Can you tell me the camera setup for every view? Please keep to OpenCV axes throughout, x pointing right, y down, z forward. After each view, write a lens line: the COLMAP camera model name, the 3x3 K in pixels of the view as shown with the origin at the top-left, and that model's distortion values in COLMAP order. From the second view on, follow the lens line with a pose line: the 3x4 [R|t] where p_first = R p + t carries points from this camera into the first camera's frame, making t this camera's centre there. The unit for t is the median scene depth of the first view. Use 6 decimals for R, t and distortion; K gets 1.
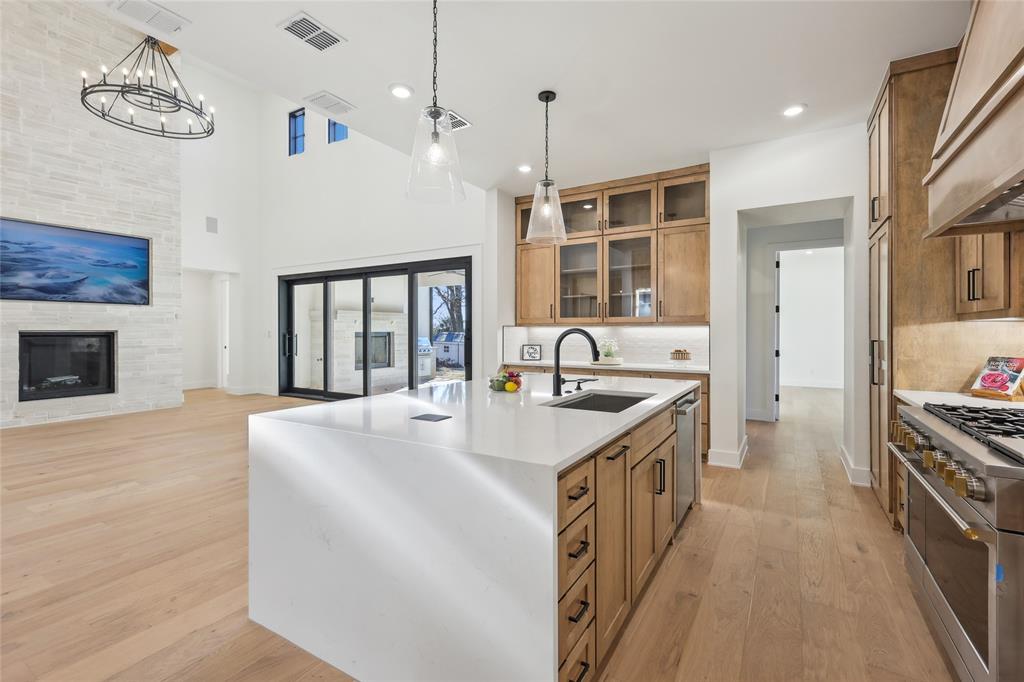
lens RADIAL K [[453.2, 0, 511.1], [0, 453.2, 331.8], [0, 0, 1]] dist [0.007278, 0.000229]
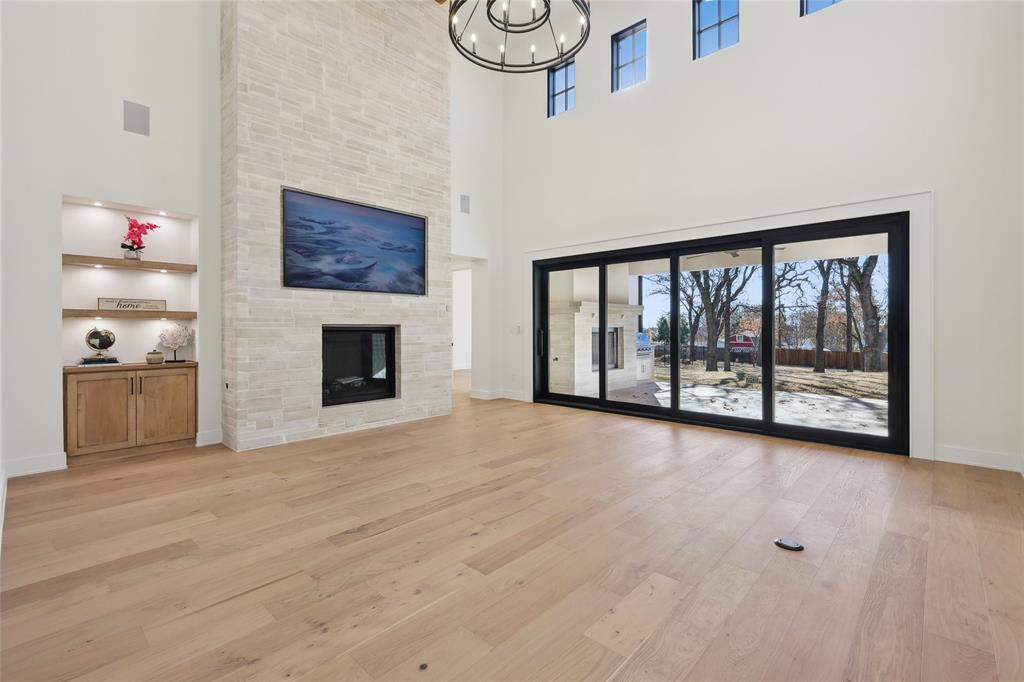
lens RADIAL K [[453.2, 0, 516.1], [0, 453.2, 328.4], [0, 0, 1]] dist [0.007278, 0.000229]
pose [[0.980207, -0.002005, -0.197968, -0.509921], [0.001760, 0.999997, -0.001416, 0.005706], [0.197970, 0.001039, 0.980208, 0.220162]]
